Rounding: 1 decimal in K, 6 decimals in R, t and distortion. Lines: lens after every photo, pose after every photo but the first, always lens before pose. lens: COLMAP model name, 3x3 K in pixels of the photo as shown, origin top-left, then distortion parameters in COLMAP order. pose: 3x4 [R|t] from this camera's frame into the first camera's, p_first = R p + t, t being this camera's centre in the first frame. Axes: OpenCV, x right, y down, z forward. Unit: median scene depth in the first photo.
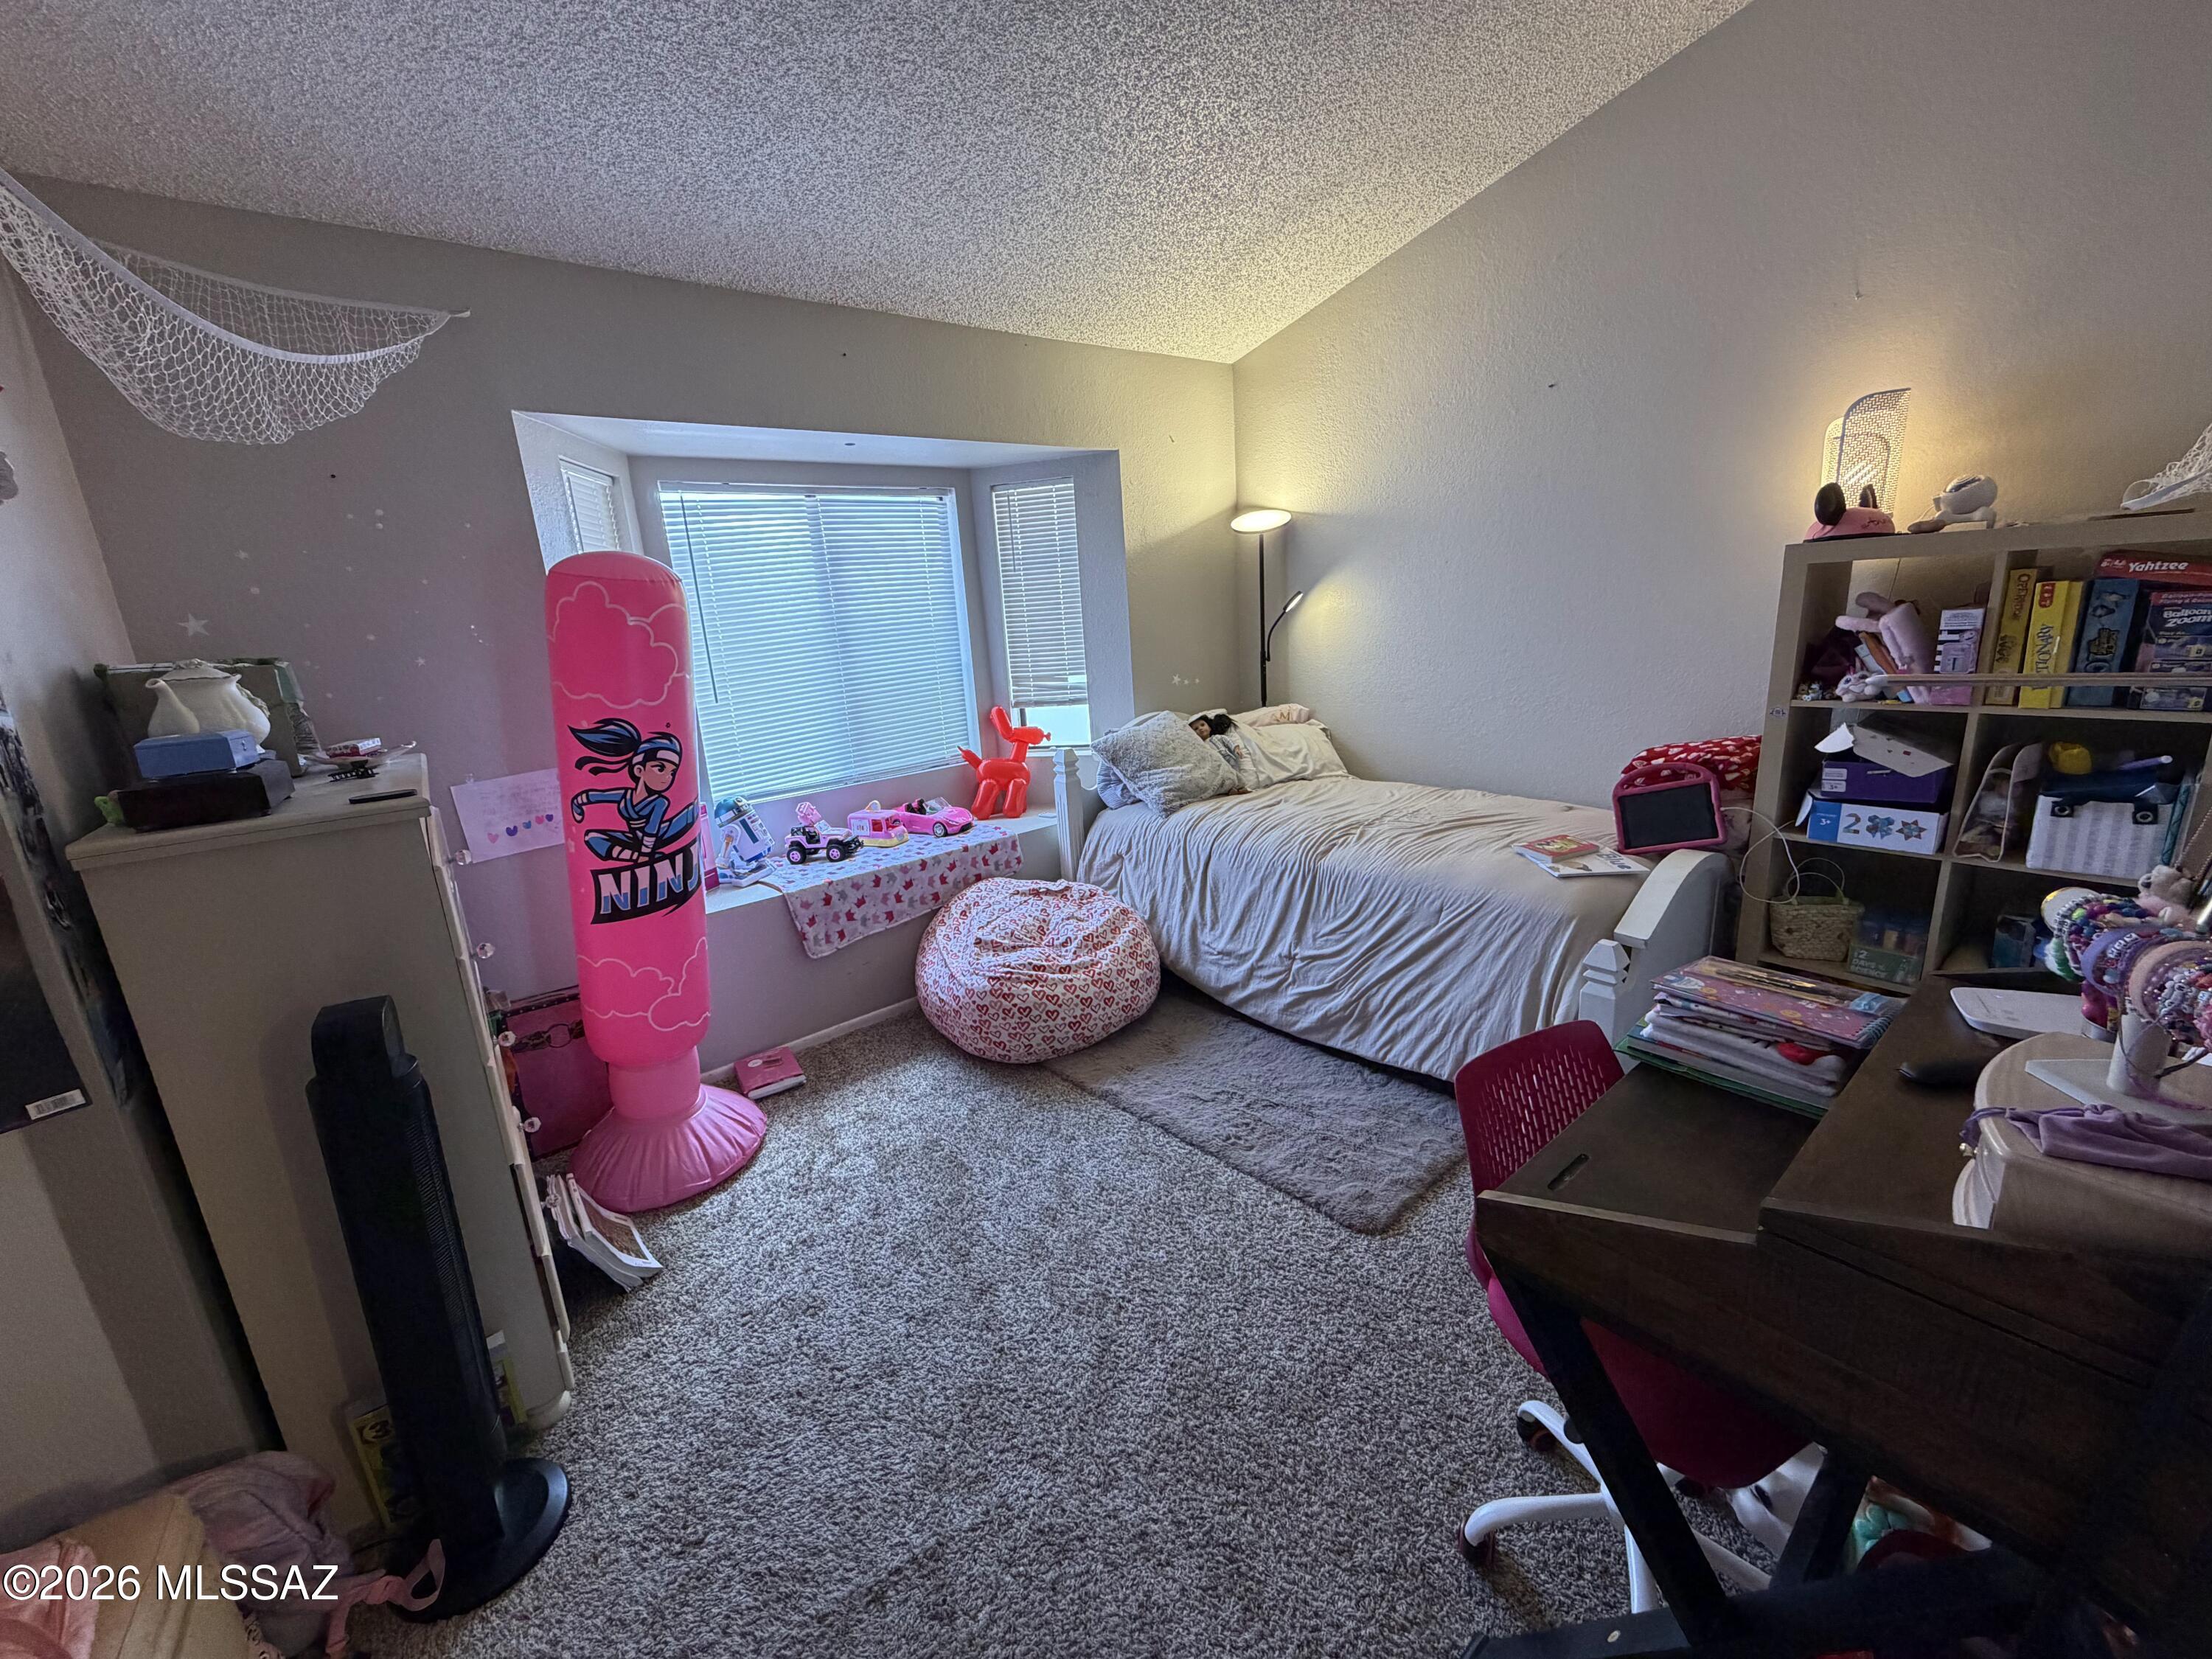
lens RADIAL K [[888.6, 0, 1101.6], [0, 888.6, 830.2], [0, 0, 1]] dist [-0.000750, 0.000027]
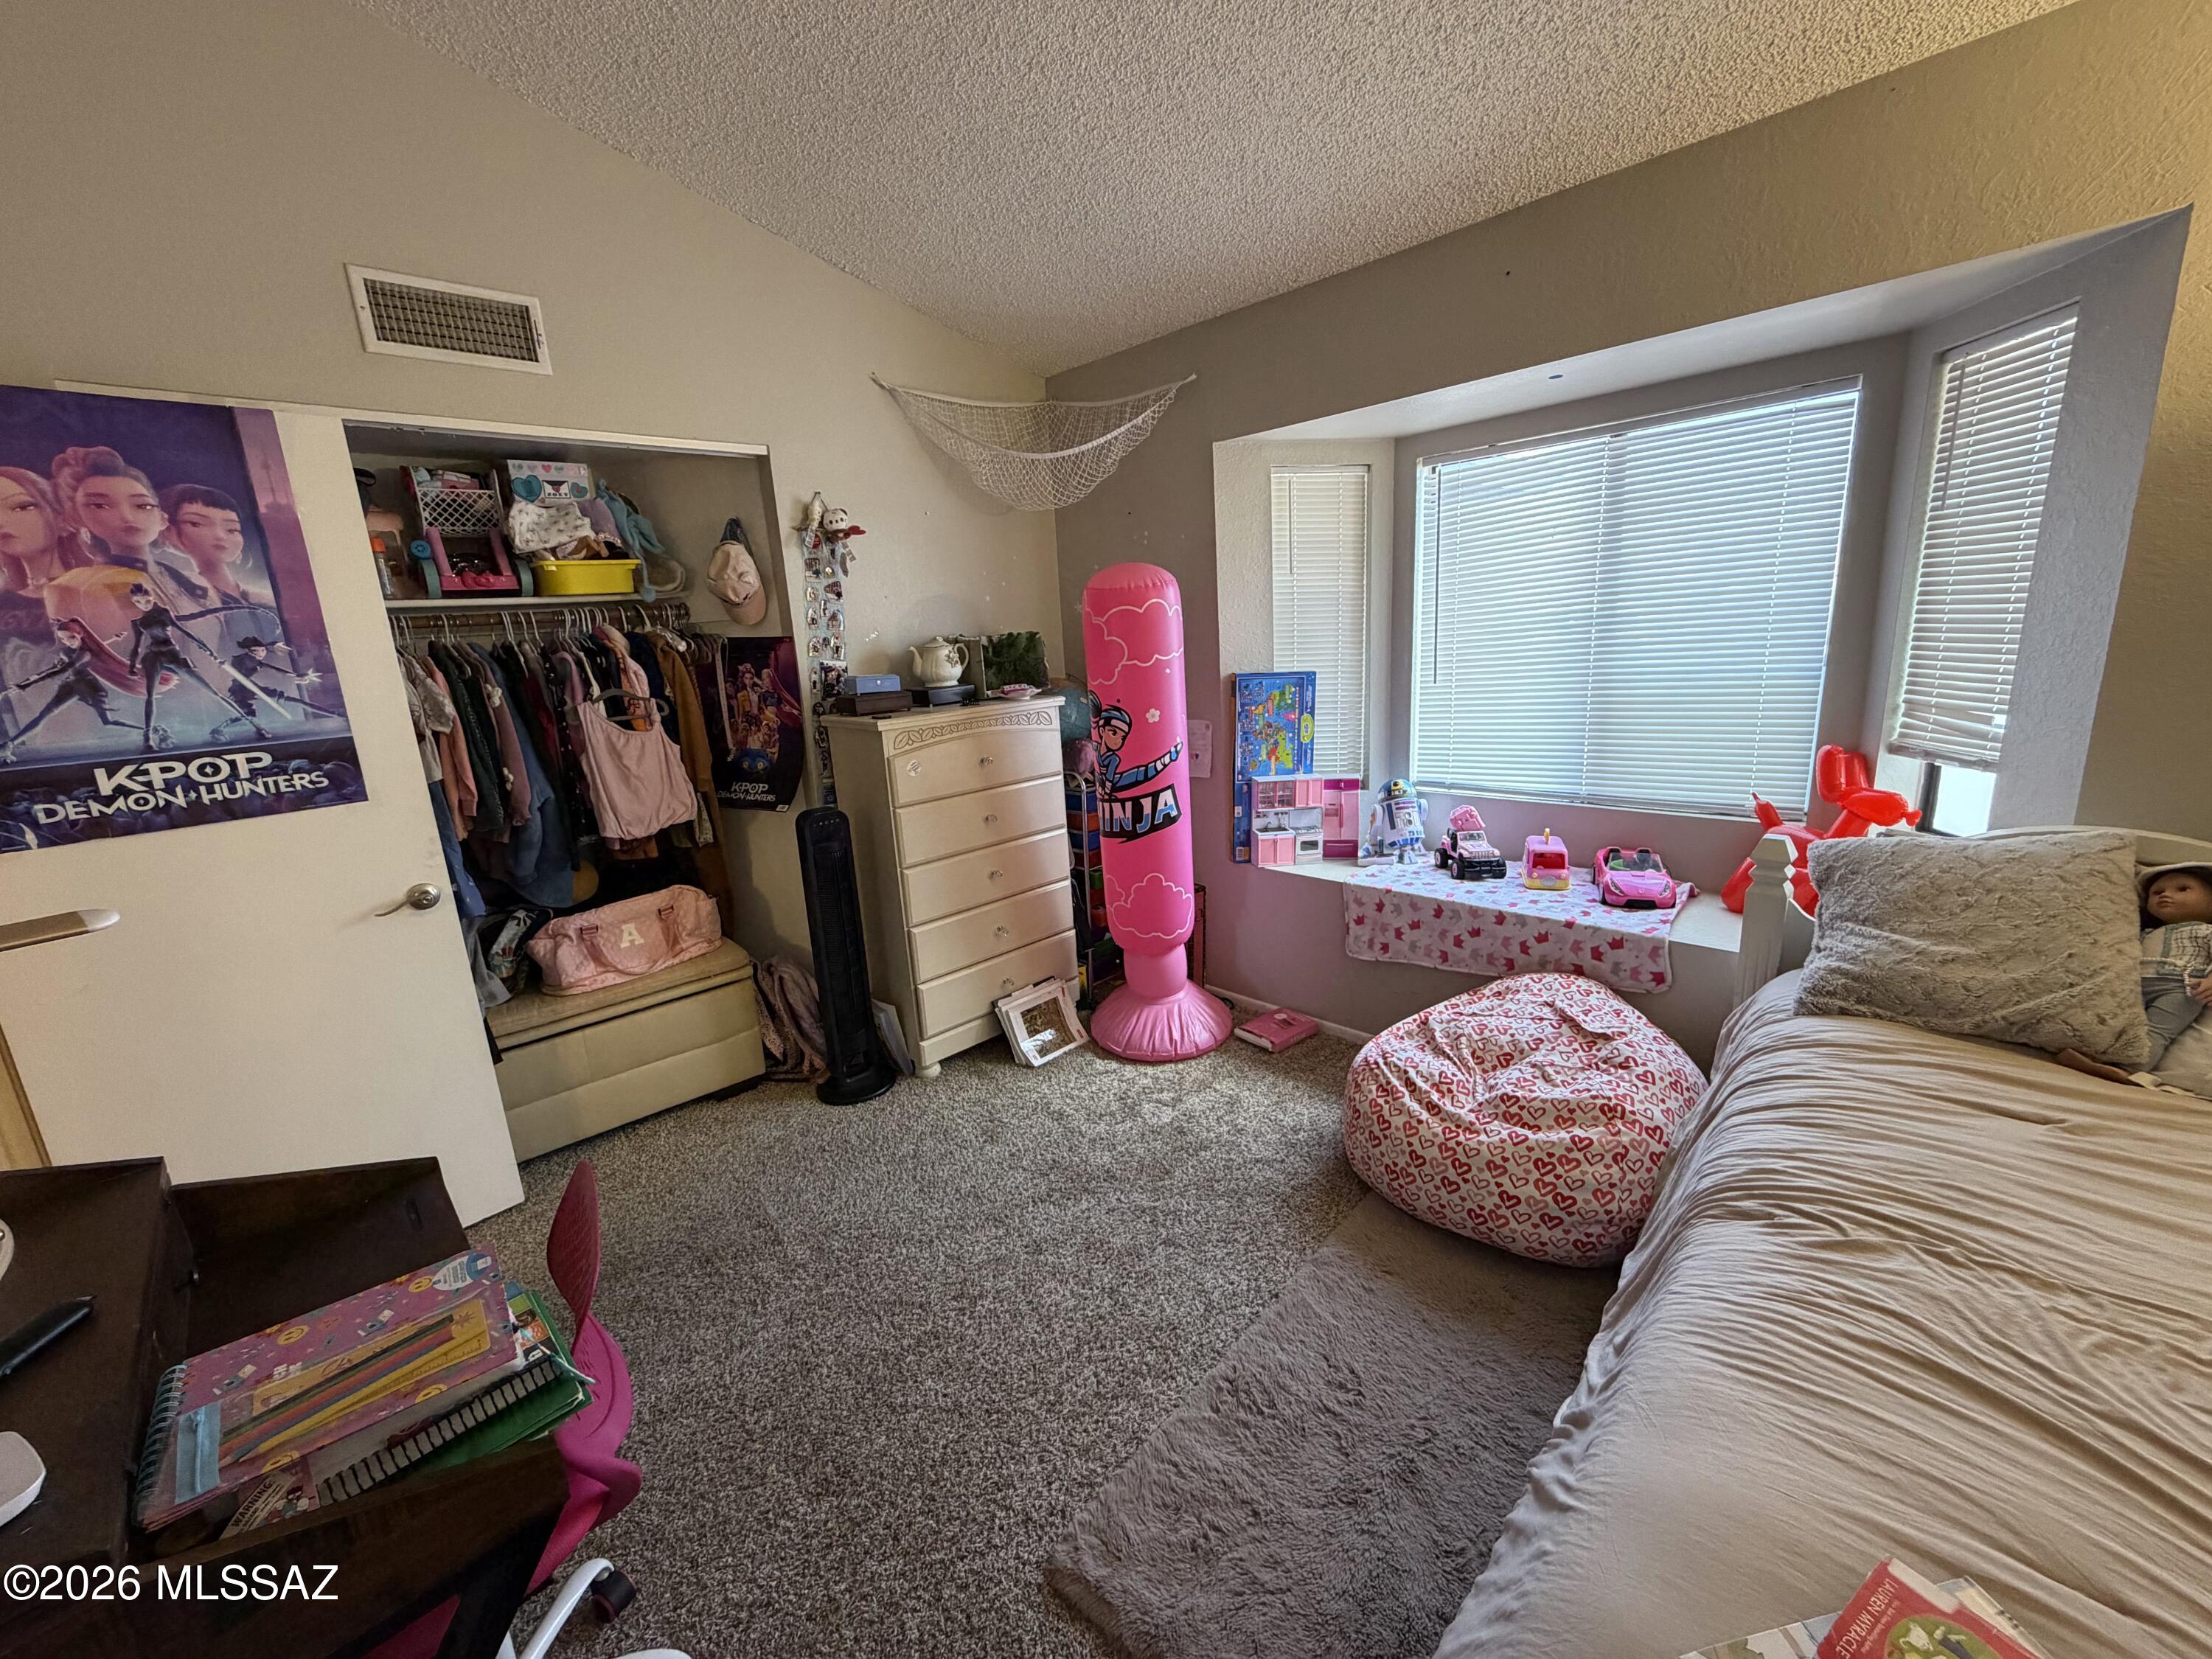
lens RADIAL K [[888.6, 0, 1096.3], [0, 888.6, 828.8], [0, 0, 1]] dist [-0.000750, 0.000027]
pose [[0.082316, 0.281327, -0.956075, 0.549979], [-0.190046, 0.946158, 0.262047, -0.191486], [0.978318, 0.160128, 0.131349, 0.580965]]
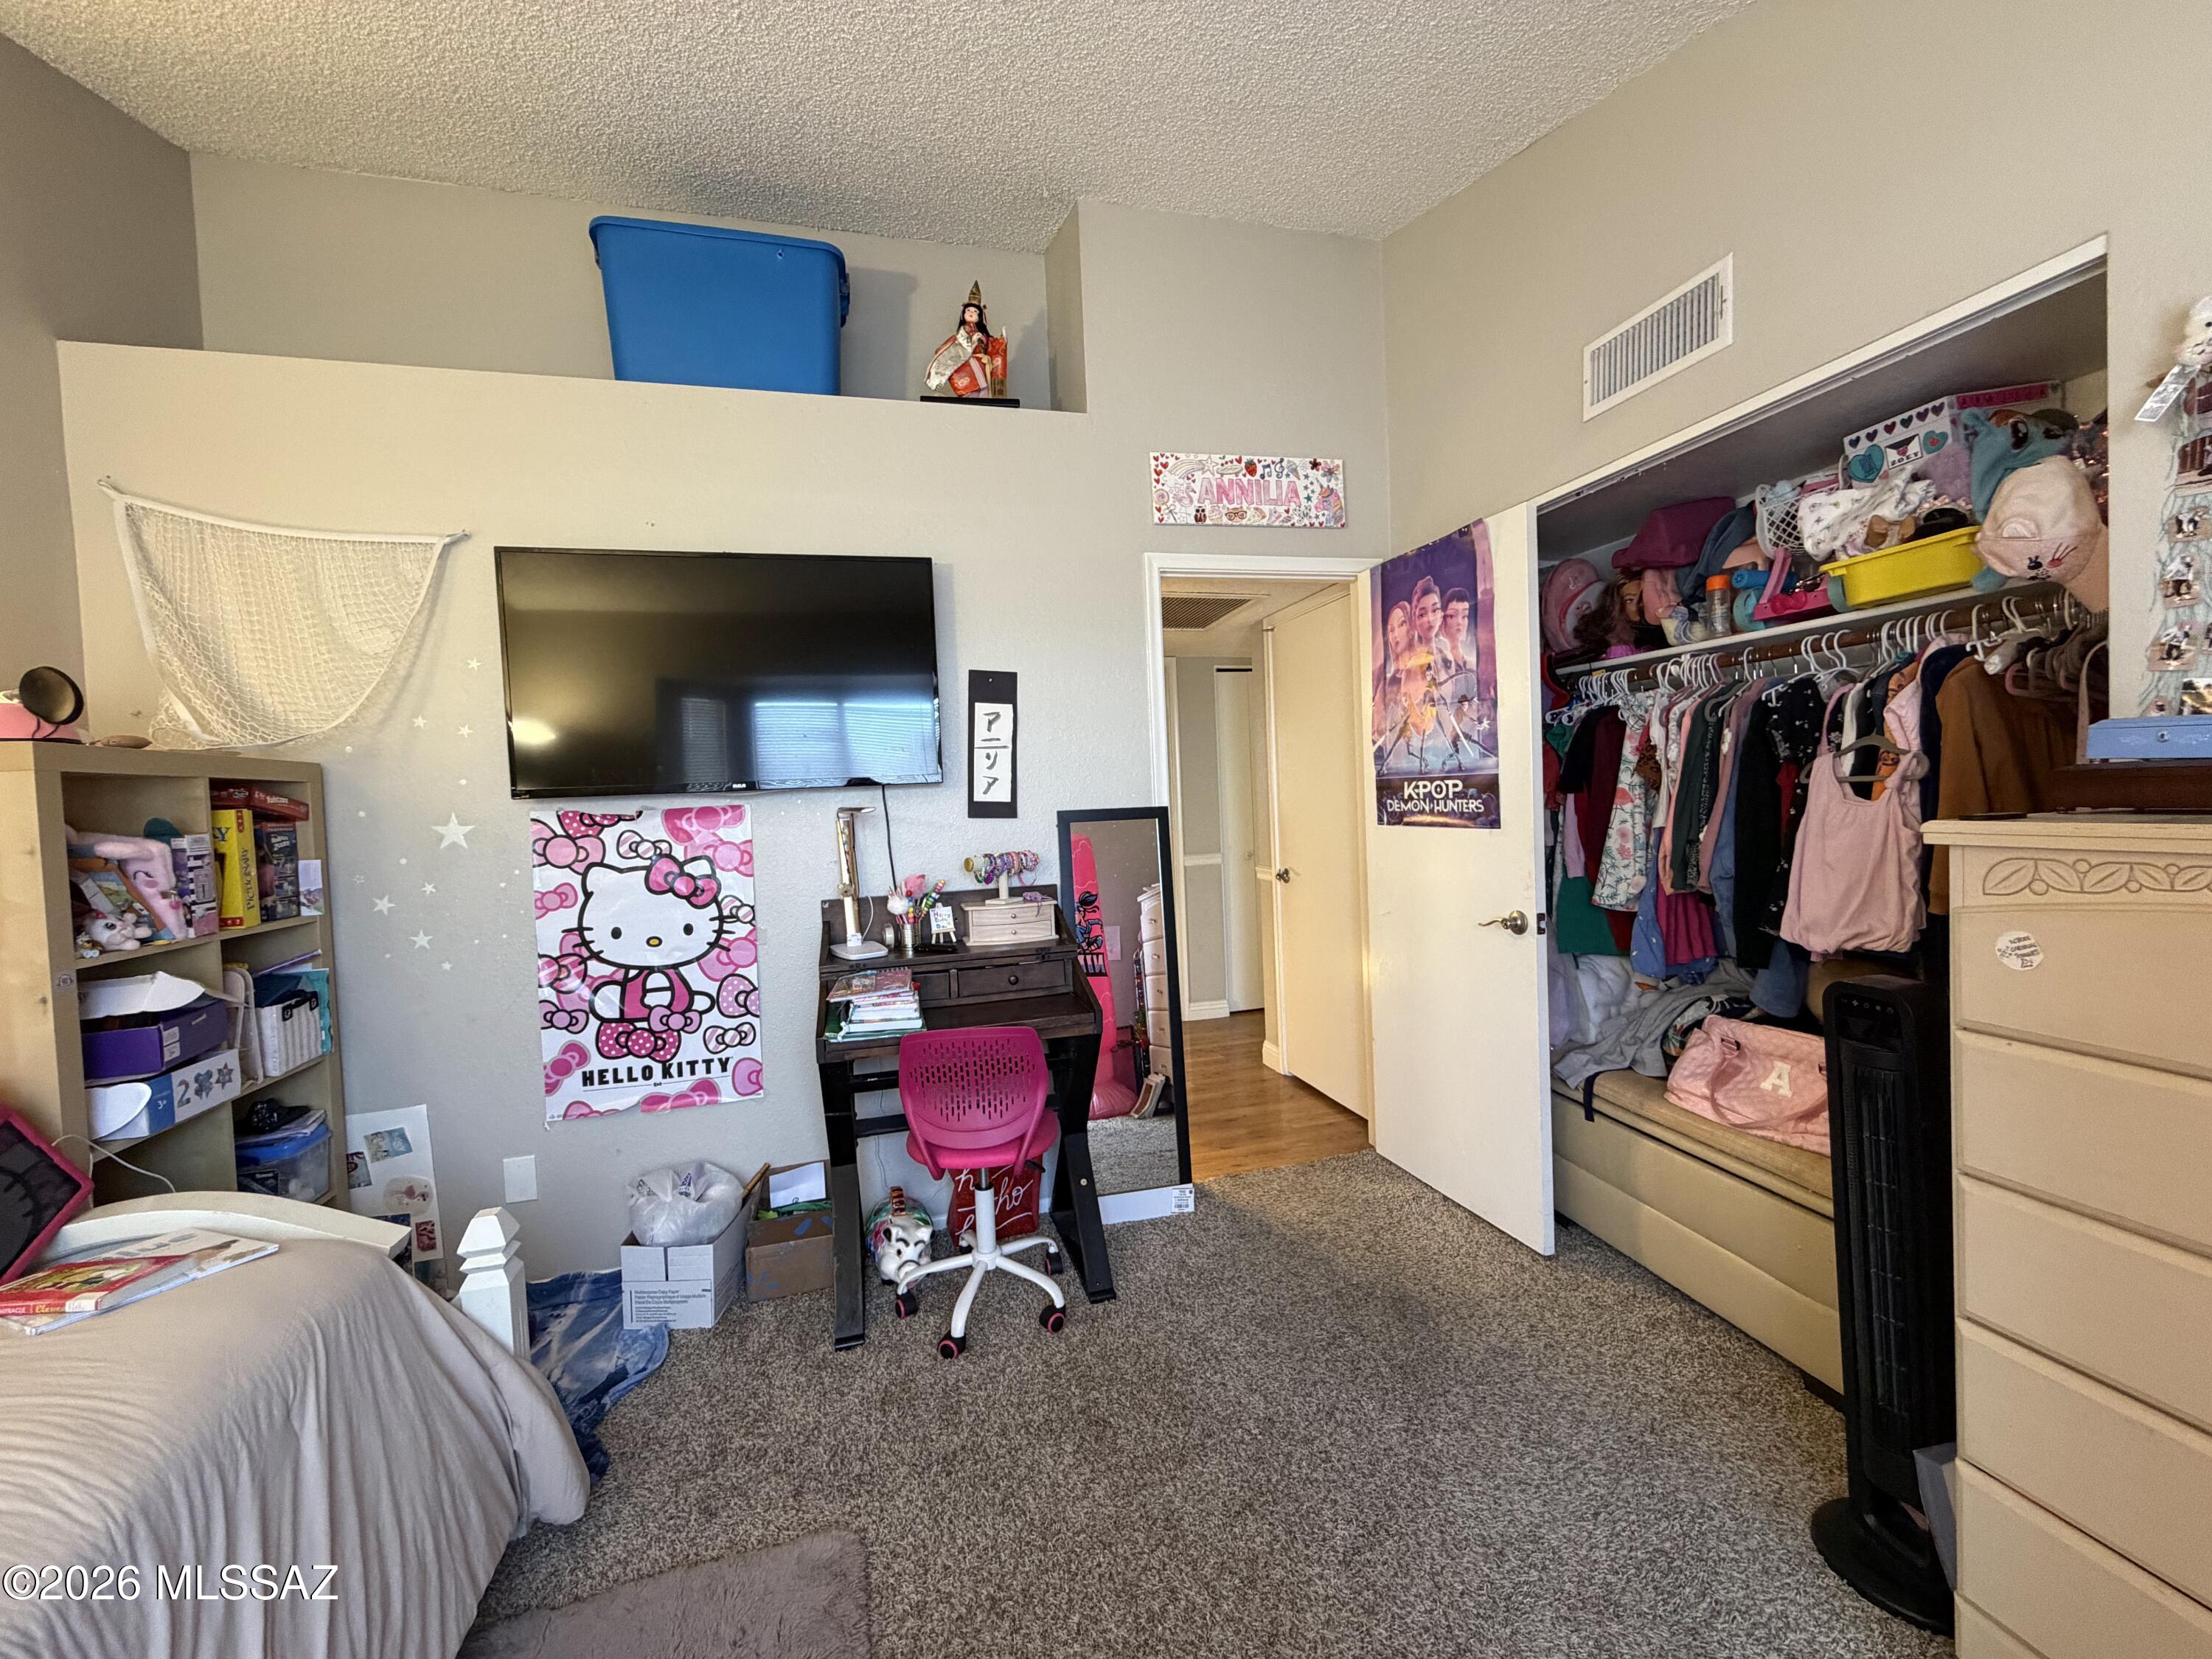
lens RADIAL K [[888.6, 0, 1109.2], [0, 888.6, 823.6], [0, 0, 1]] dist [-0.000750, 0.000027]
pose [[-0.901123, 0.091391, 0.423823, -0.194226], [0.203105, 0.952619, 0.226420, -0.182776], [-0.383049, 0.290113, -0.876988, 0.960475]]
